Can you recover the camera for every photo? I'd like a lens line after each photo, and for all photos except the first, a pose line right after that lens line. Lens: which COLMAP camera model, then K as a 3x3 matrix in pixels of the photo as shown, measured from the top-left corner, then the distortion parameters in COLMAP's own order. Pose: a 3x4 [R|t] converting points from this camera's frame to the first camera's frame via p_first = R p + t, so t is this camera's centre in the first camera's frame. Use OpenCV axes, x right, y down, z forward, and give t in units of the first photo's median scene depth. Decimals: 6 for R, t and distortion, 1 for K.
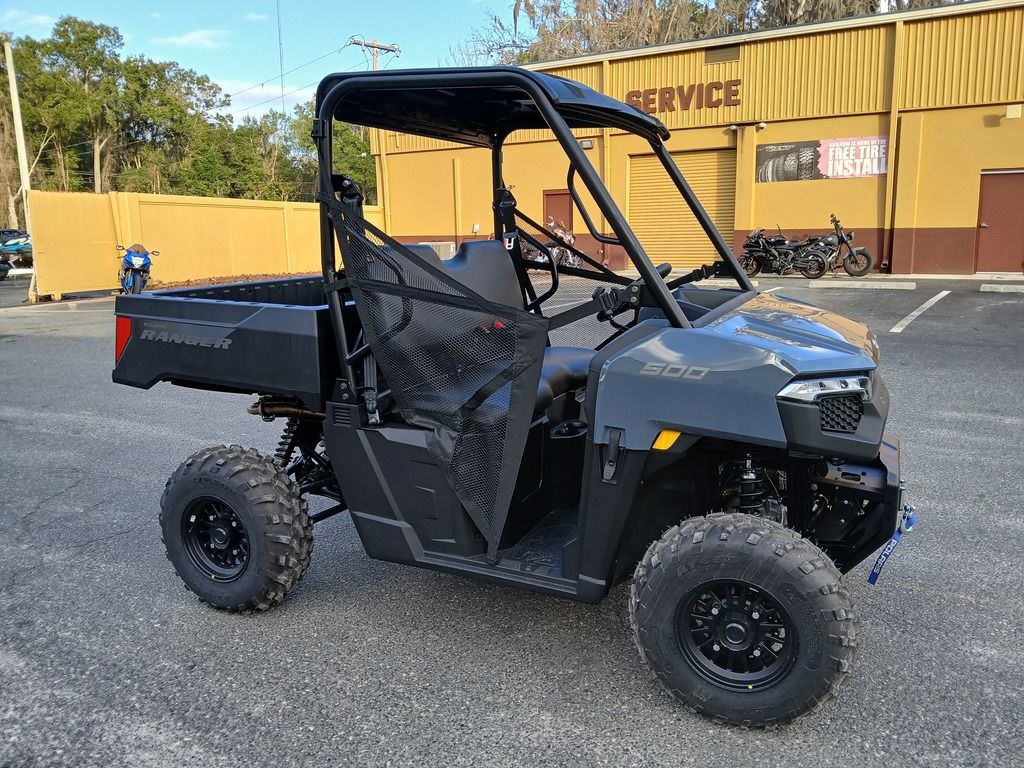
lens RADIAL K [[814.8, 0, 511.8], [0, 814.8, 389.3], [0, 0, 1]] dist [0.013653, -0.003828]
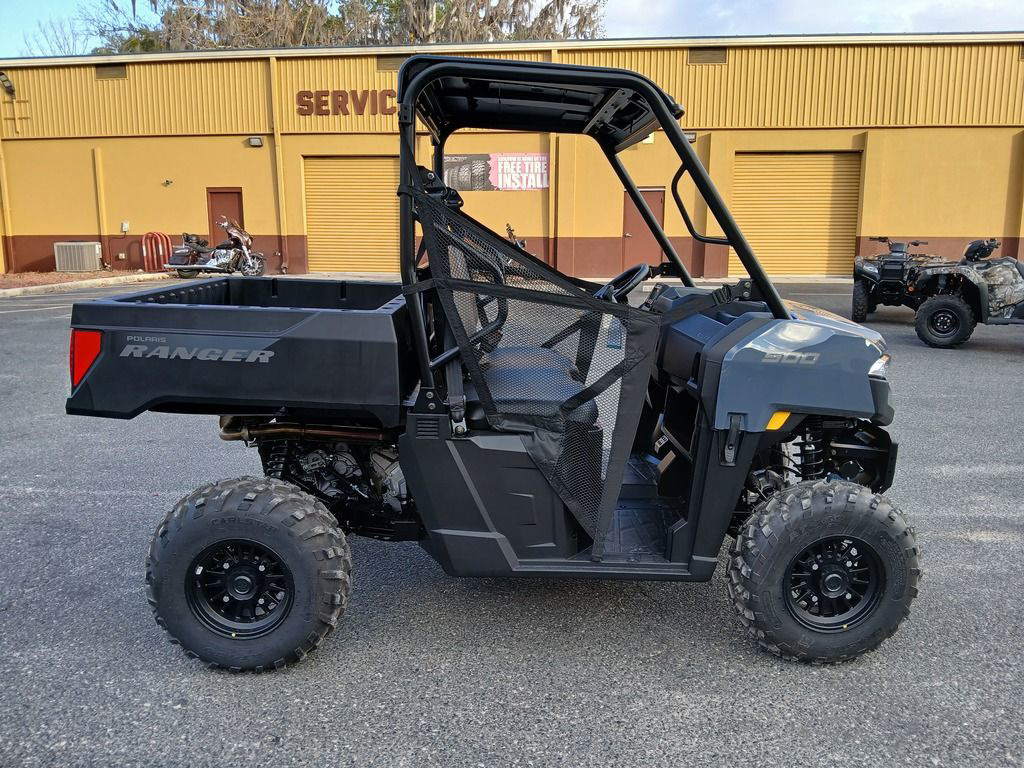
lens RADIAL K [[814.8, 0, 511.8], [0, 814.8, 389.3], [0, 0, 1]] dist [0.013653, -0.003828]
pose [[0.896571, -0.064710, 0.438147, -0.474038], [0.067250, 0.997689, 0.009735, -0.012002], [-0.437764, 0.020738, 0.898851, 0.117944]]
